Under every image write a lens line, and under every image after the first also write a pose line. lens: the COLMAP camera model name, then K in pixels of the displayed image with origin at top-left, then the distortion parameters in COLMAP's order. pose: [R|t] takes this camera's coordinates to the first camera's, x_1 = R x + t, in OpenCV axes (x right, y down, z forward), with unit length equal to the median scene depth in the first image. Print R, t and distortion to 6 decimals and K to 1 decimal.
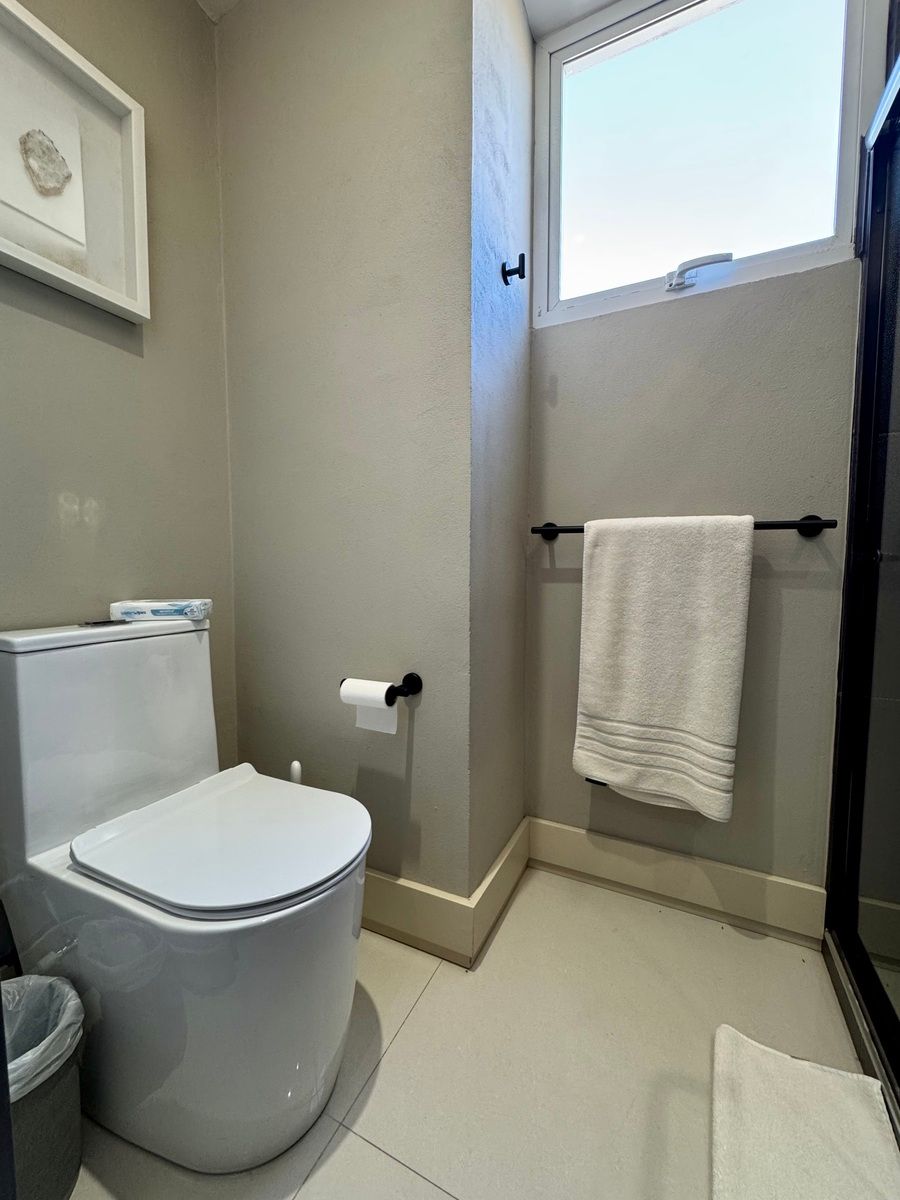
lens RADIAL K [[483.8, 0, 450.1], [0, 483.8, 601.6], [0, 0, 1]] dist [-0.003214, 0.000534]
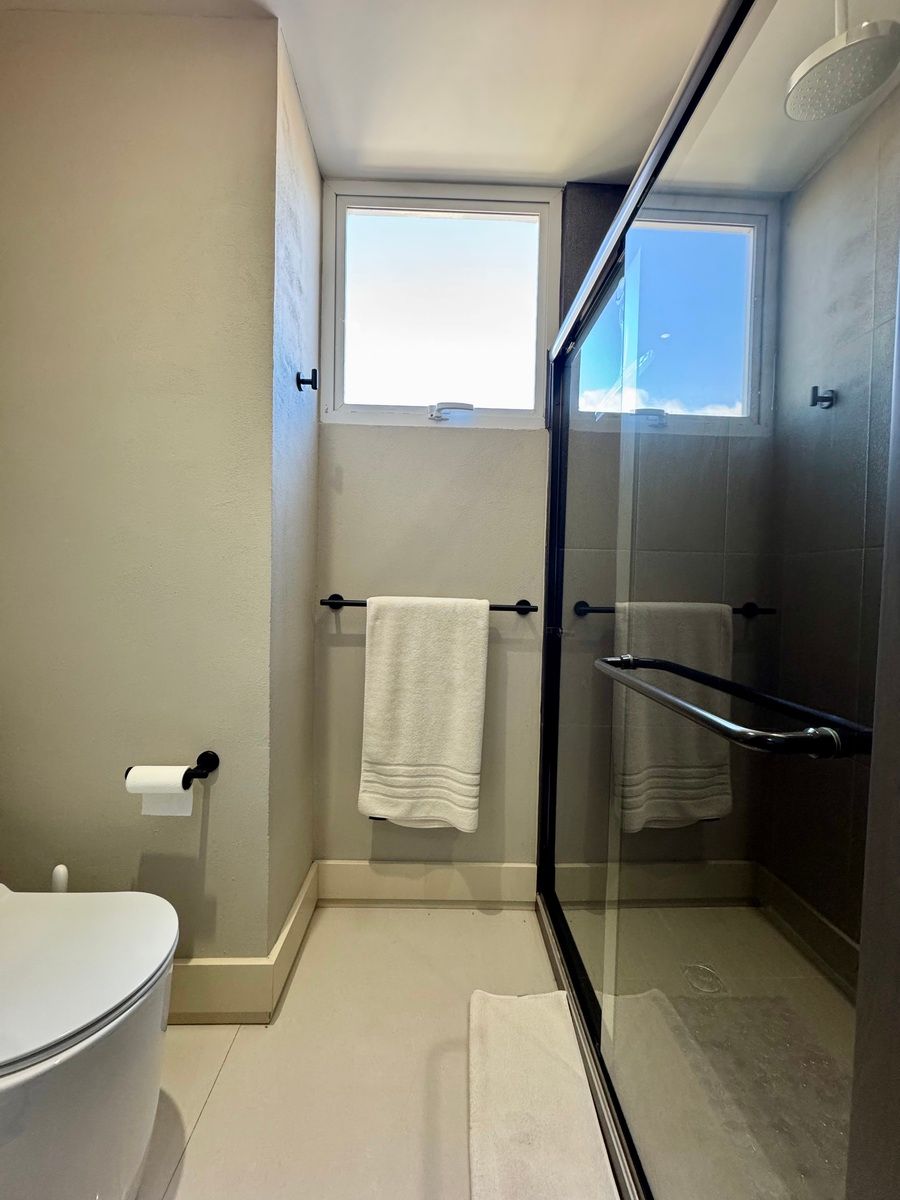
lens RADIAL K [[483.8, 0, 450.4], [0, 483.8, 599.1], [0, 0, 1]] dist [-0.003214, 0.000534]
pose [[0.887619, 0.002942, 0.460569, -0.092810], [0.010876, 0.999567, -0.027347, -0.138912], [-0.460450, 0.029283, 0.887202, -0.153281]]
